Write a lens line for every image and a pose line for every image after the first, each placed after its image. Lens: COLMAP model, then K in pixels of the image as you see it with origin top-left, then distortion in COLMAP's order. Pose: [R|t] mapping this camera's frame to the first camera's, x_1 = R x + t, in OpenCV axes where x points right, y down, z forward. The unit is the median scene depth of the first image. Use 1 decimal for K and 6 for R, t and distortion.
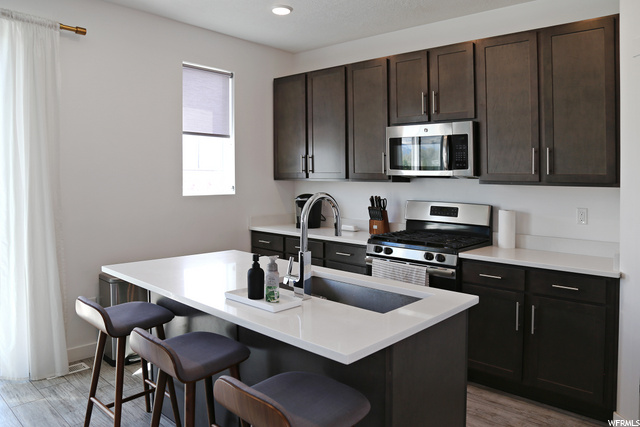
lens RADIAL K [[459.7, 0, 312.8], [0, 459.7, 178.7], [0, 0, 1]] dist [-0.077992, 0.021930]
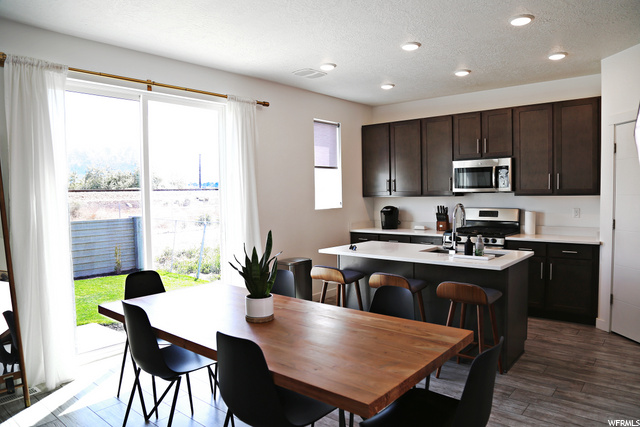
lens RADIAL K [[459.7, 0, 306.6], [0, 459.7, 229.4], [0, 0, 1]] dist [-0.077992, 0.021930]
pose [[0.998775, -0.035550, 0.034421, -0.410872], [0.032885, 0.996633, 0.075106, -0.013343], [-0.036975, -0.073882, 0.996581, -0.559454]]
